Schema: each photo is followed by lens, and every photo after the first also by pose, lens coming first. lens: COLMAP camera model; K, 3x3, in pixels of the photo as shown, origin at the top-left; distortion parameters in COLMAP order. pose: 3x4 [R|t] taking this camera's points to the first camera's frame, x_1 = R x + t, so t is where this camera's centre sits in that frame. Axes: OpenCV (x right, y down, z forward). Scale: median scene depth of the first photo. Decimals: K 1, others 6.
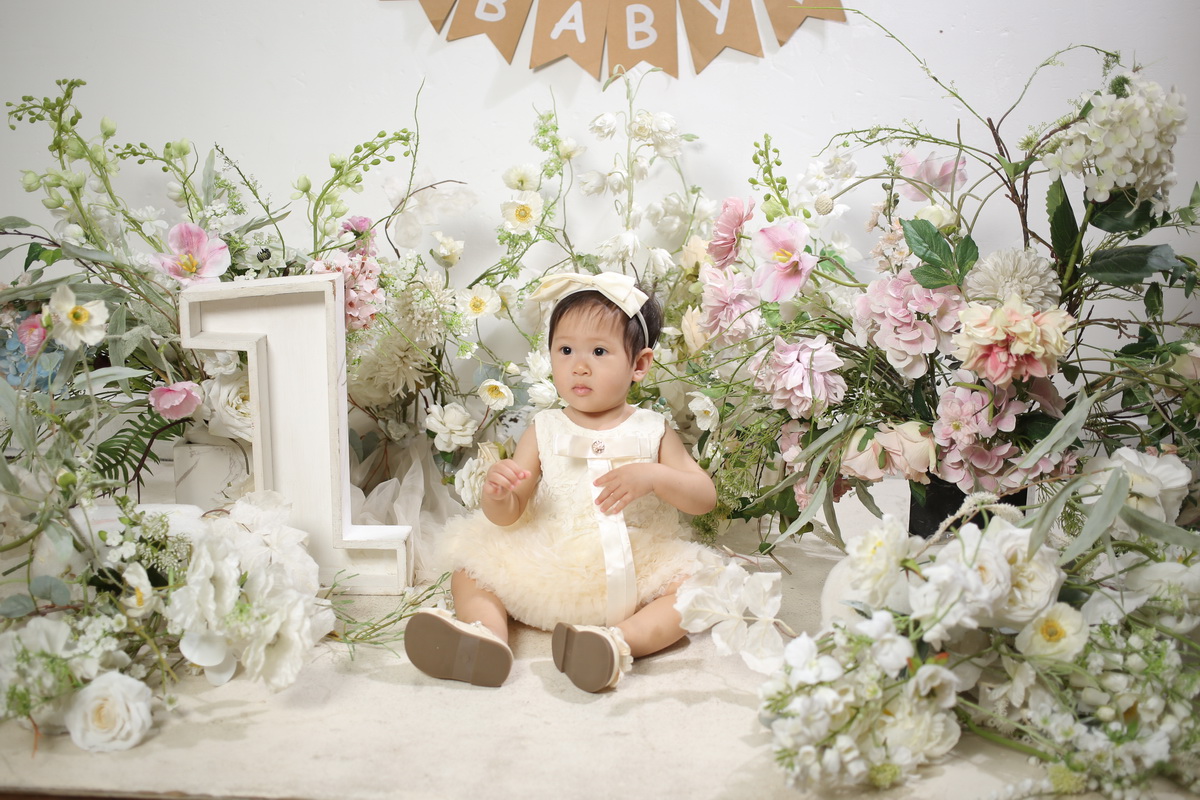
lens RADIAL K [[1341.3, 0, 600.0], [0, 1341.3, 400.0], [0, 0, 1]] dist [-0.066324, 0.129561]
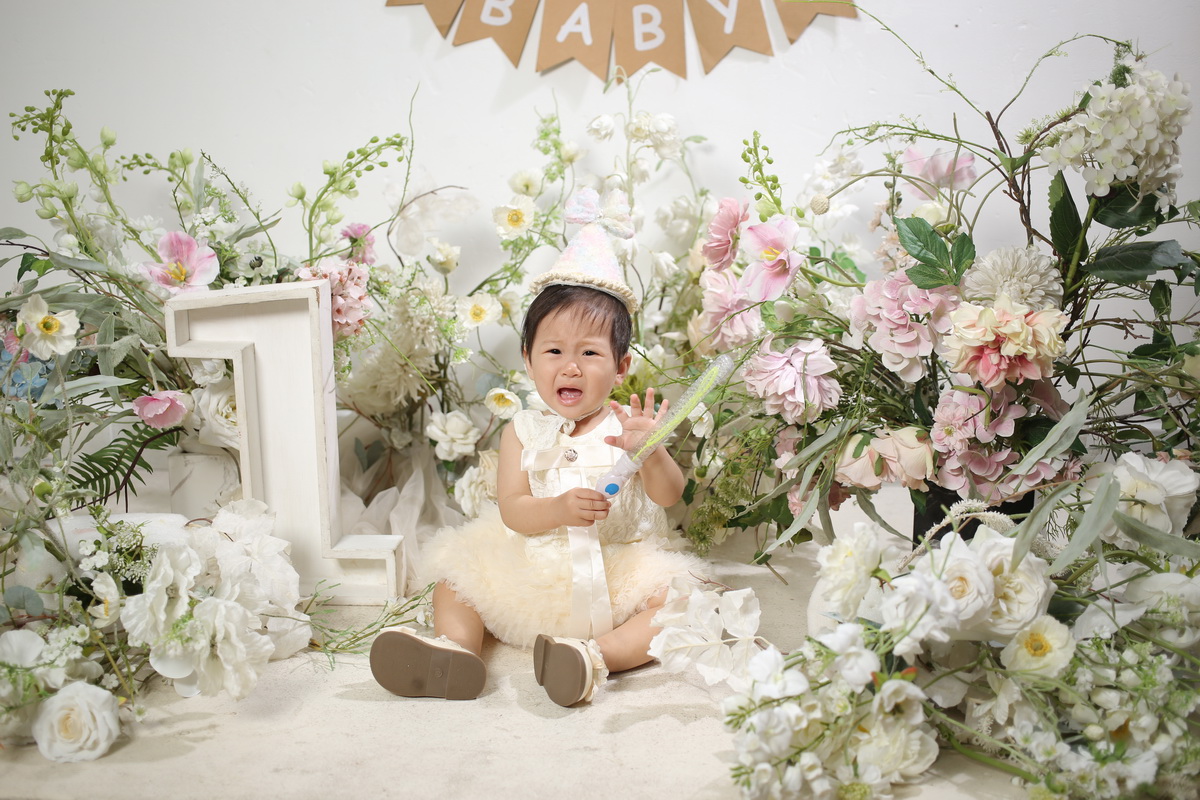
lens RADIAL K [[1344.8, 0, 600.0], [0, 1344.8, 400.0], [0, 0, 1]] dist [-0.065202, 0.127113]
pose [[0.998519, -0.006115, -0.054053, 0.059288], [0.005707, 0.999954, -0.007705, 0.002758], [0.054098, 0.007385, 0.998508, 0.019780]]
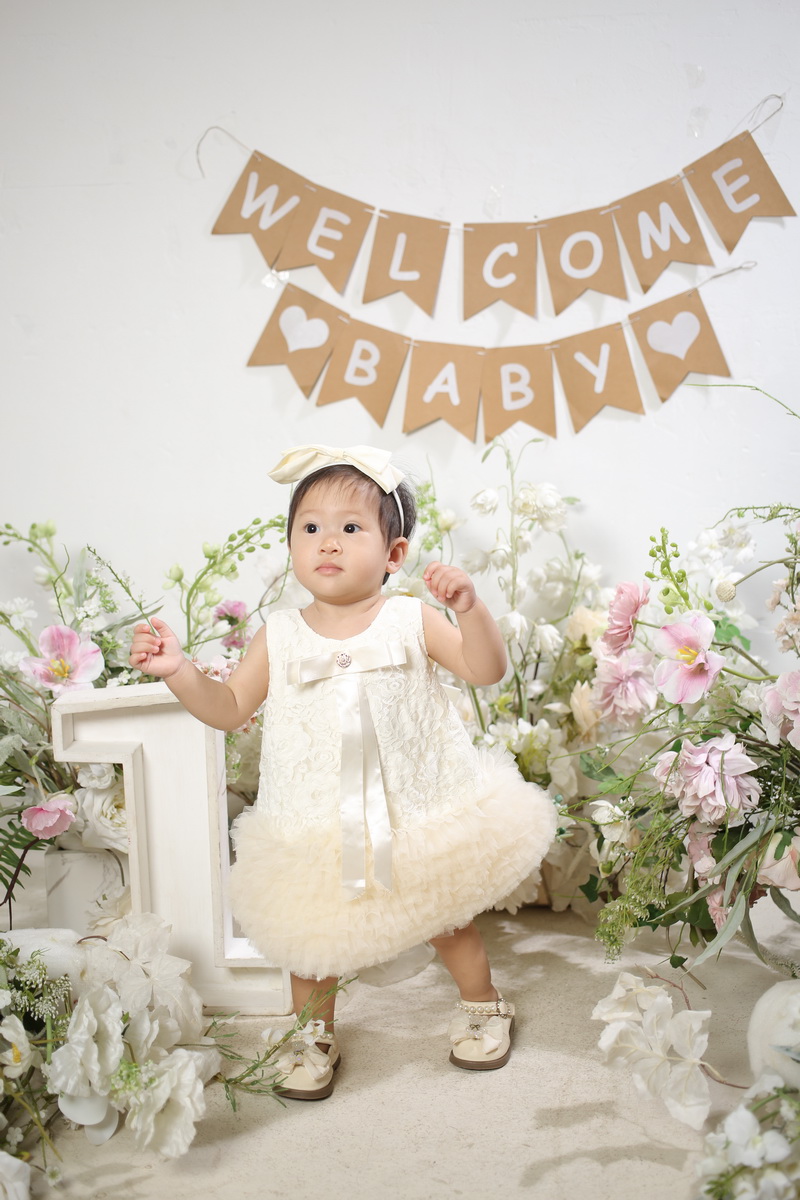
lens RADIAL K [[1344.8, 0, 400.0], [0, 1344.8, 600.0], [0, 0, 1]] dist [-0.065202, 0.127113]
pose [[0.999072, -0.024121, -0.035692, -0.028876], [0.021876, 0.997836, -0.061999, -0.085056], [0.037110, 0.061161, 0.997438, 0.046936]]
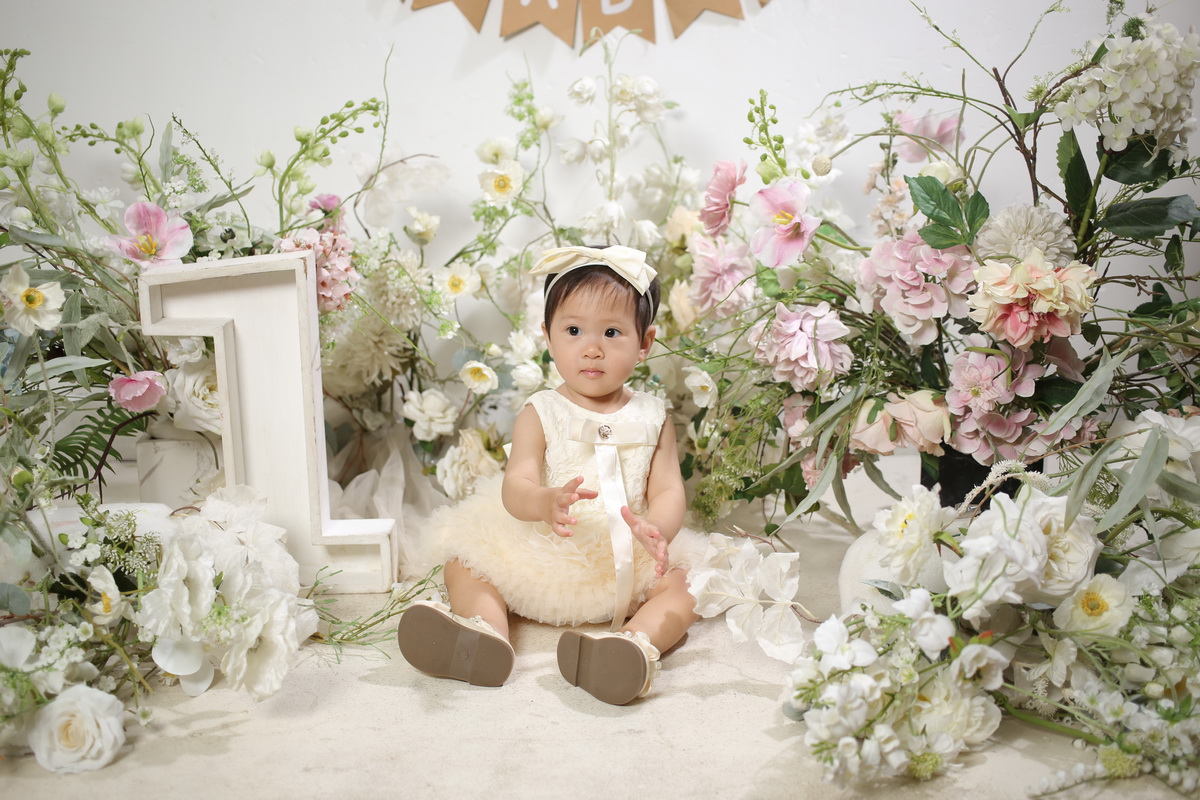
lens RADIAL K [[1344.8, 0, 600.0], [0, 1344.8, 400.0], [0, 0, 1]] dist [-0.065202, 0.127113]
pose [[0.999075, -0.030438, 0.030387, -0.023208], [0.030346, 0.999533, 0.003471, 0.012079], [-0.030478, -0.002545, 0.999532, 0.054796]]
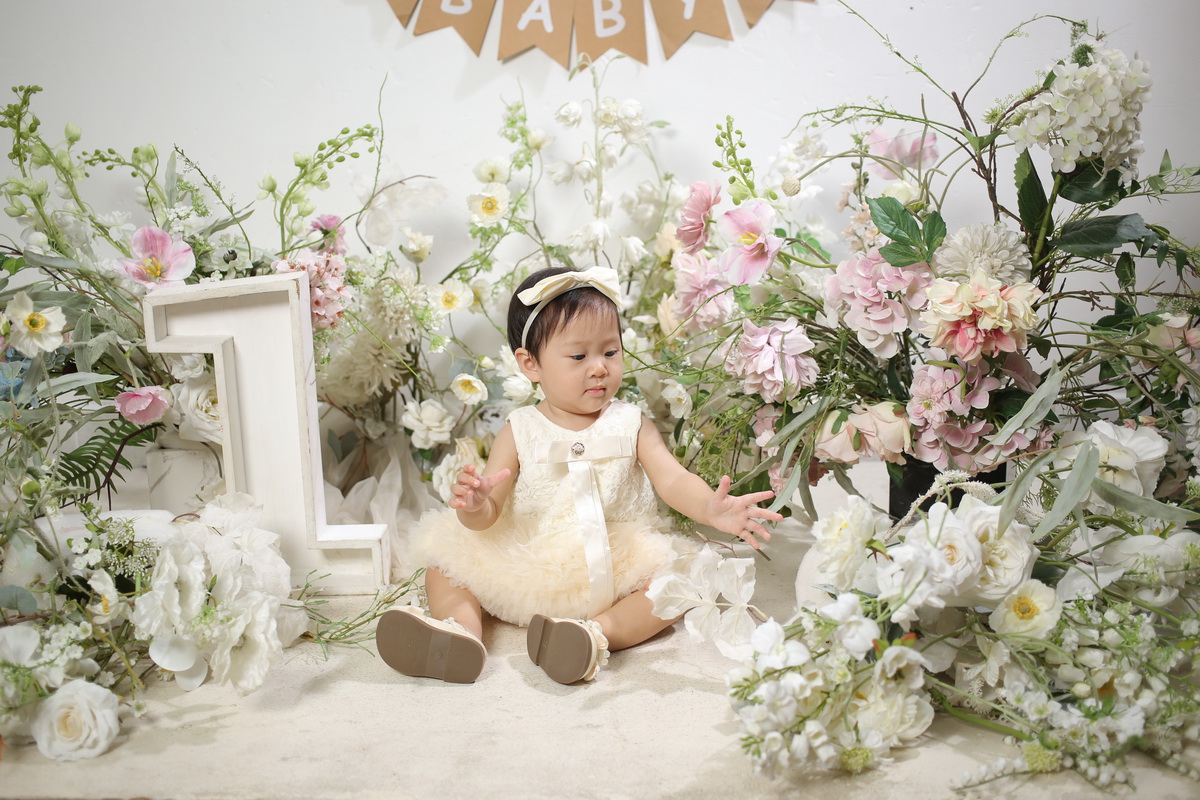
lens RADIAL K [[1344.8, 0, 600.0], [0, 1344.8, 400.0], [0, 0, 1]] dist [-0.065202, 0.127113]
pose [[0.999413, -0.033447, -0.007393, 0.028022], [0.033473, 0.999434, 0.003348, 0.004111], [0.007277, -0.003593, 0.999967, 0.006612]]
